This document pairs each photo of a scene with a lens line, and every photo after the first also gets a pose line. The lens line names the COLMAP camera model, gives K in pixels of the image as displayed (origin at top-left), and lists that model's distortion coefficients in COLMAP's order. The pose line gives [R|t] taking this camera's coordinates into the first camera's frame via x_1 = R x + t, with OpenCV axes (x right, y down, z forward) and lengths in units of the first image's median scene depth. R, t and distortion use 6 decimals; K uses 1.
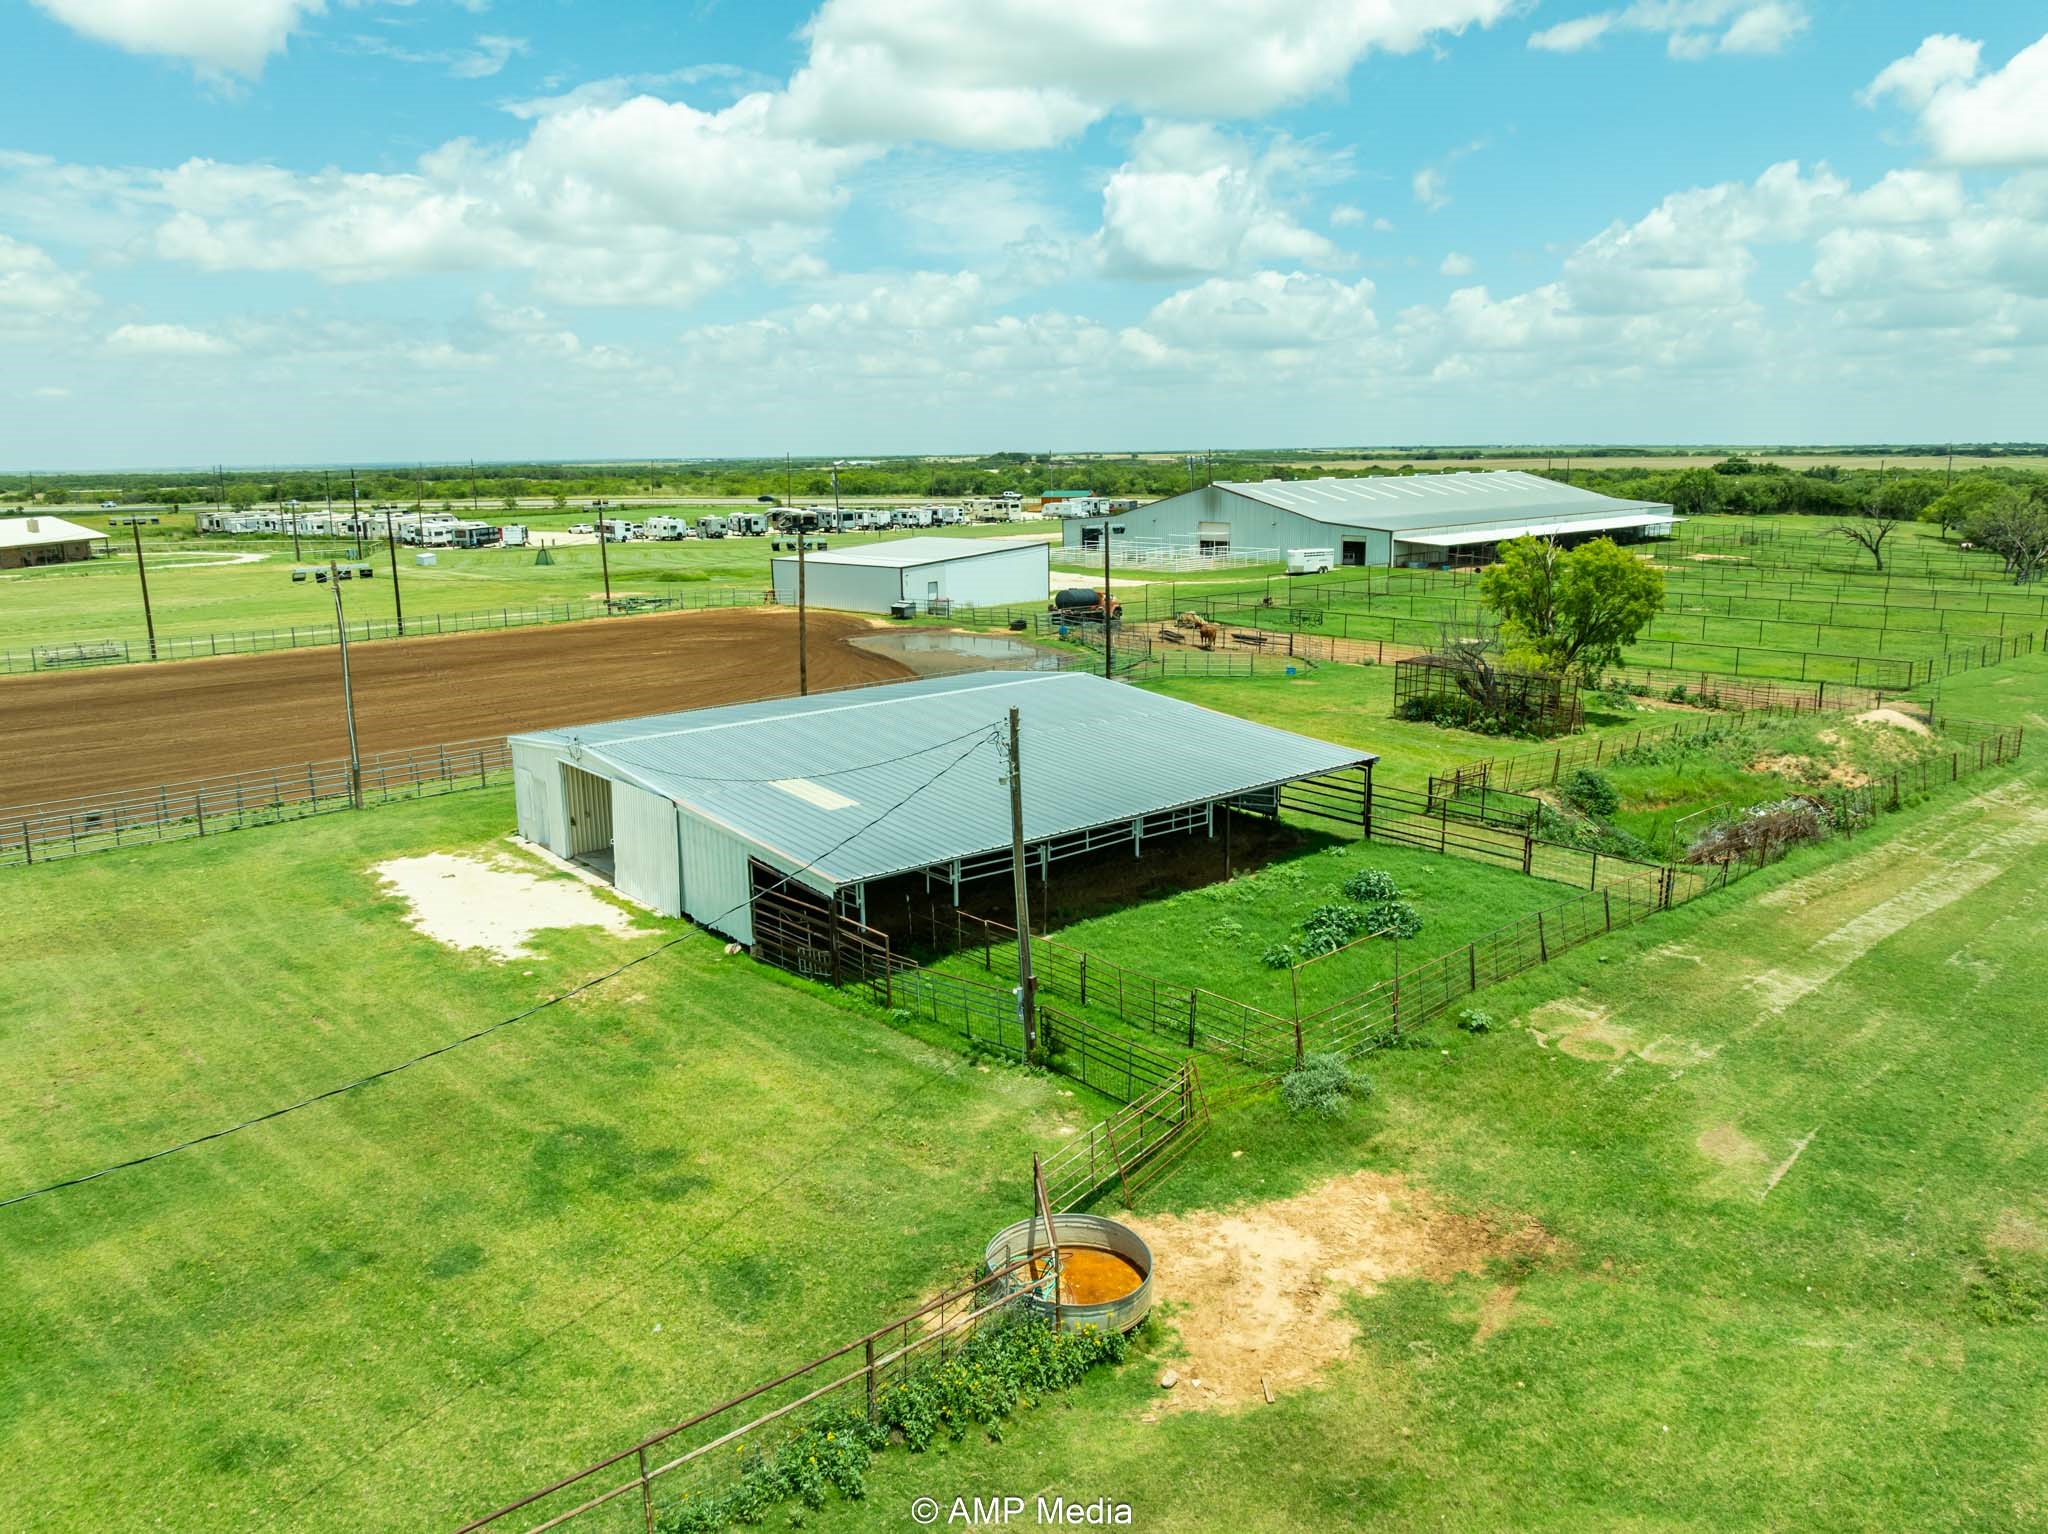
lens RADIAL K [[1477.9, 0, 1057.3], [0, 1477.9, 765.1], [0, 0, 1]] dist [-0.038252, -0.001480]
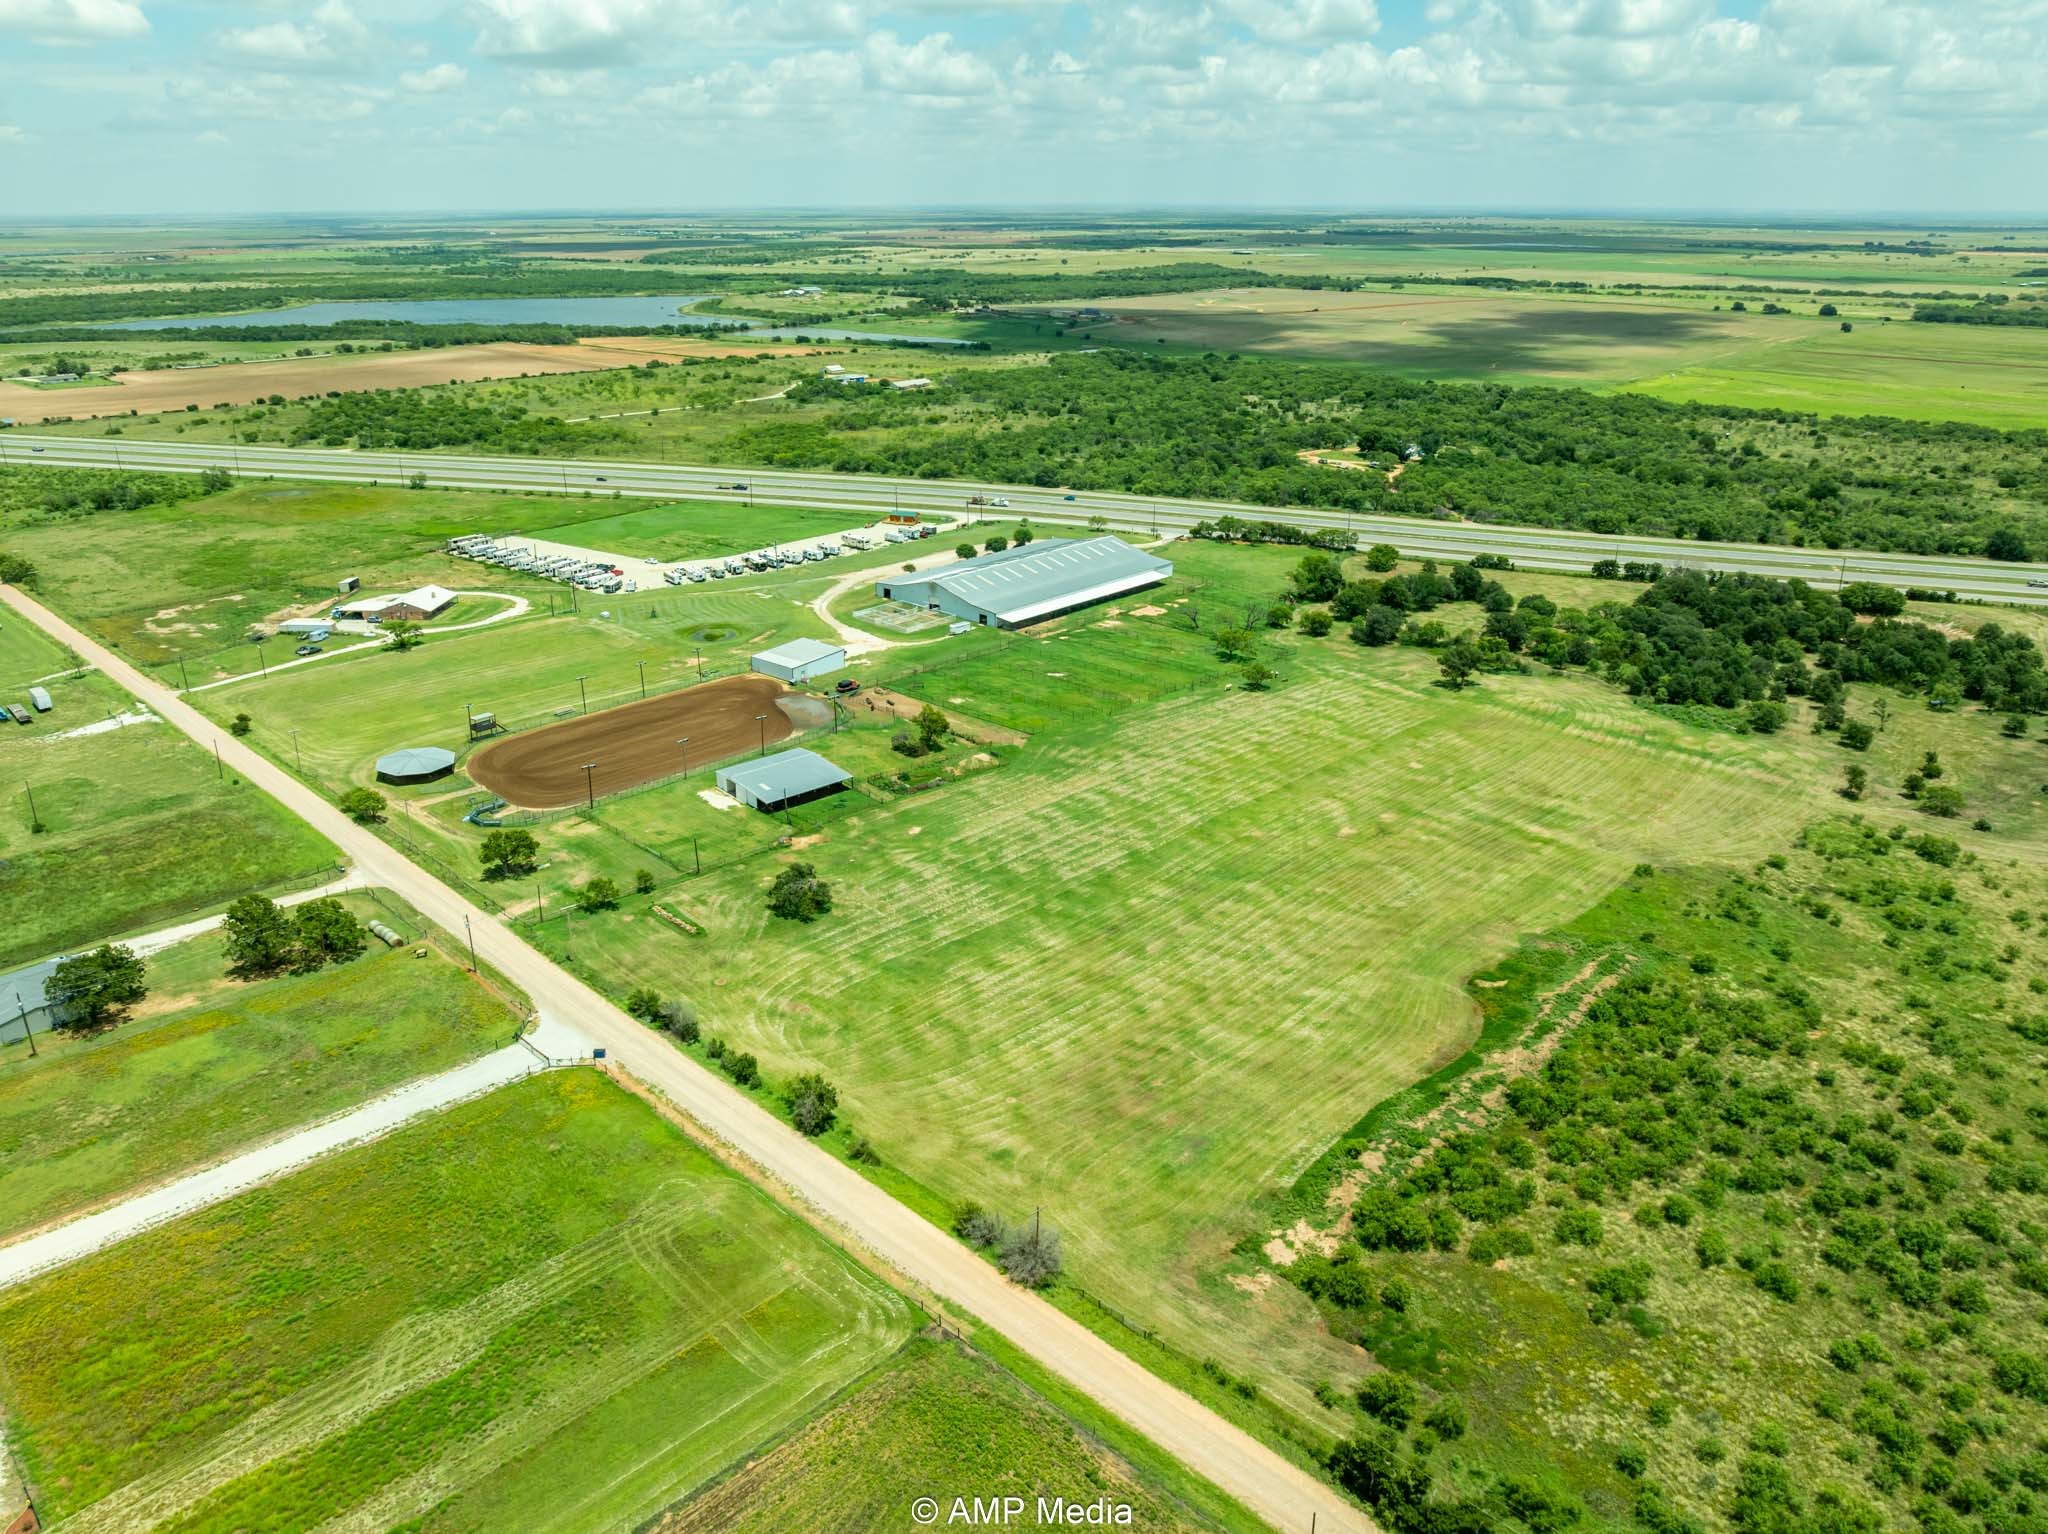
lens RADIAL K [[1477.9, 0, 1057.3], [0, 1477.9, 765.1], [0, 0, 1]] dist [-0.038252, -0.001480]
pose [[0.999628, 0.008204, 0.026029, 0.027981], [-0.012431, 0.985935, 0.166665, -0.033798], [-0.024295, -0.166927, 0.985670, -0.159141]]
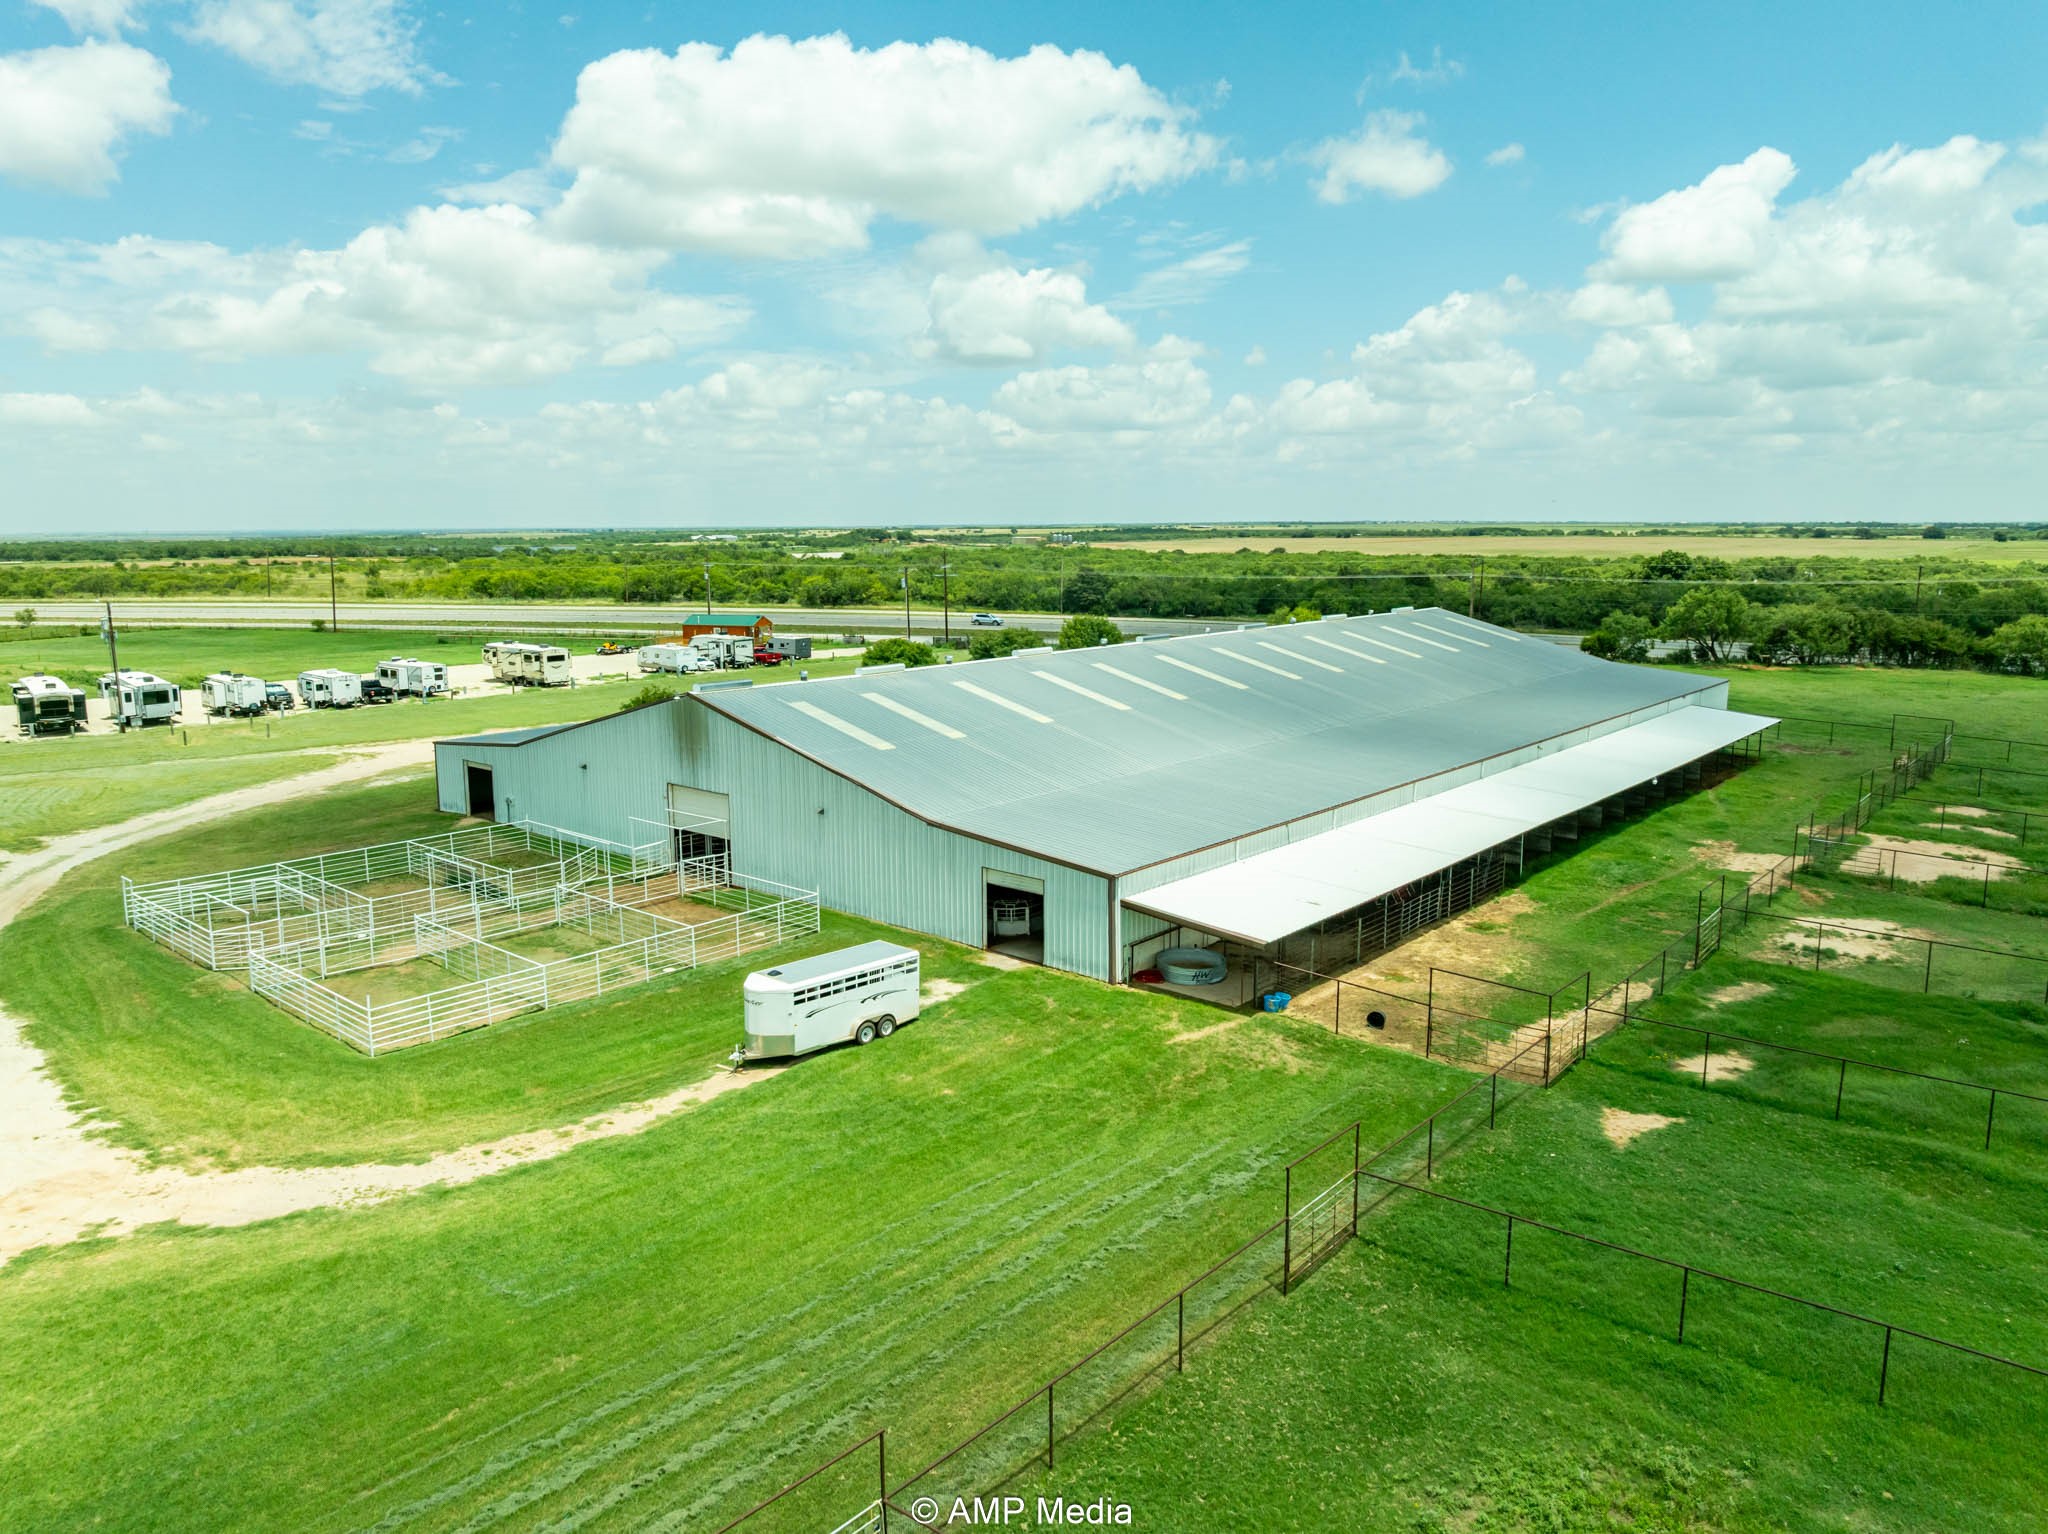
lens RADIAL K [[1420.7, 0, 1024.0], [0, 1420.7, 767.0], [0, 0, 1]] dist [-0.056022, 0.004253]
pose [[0.999006, 0.000431, 0.044564, 0.020071], [0.001322, 0.999227, -0.039298, -0.017716], [-0.044546, 0.039318, 0.998233, 0.071351]]
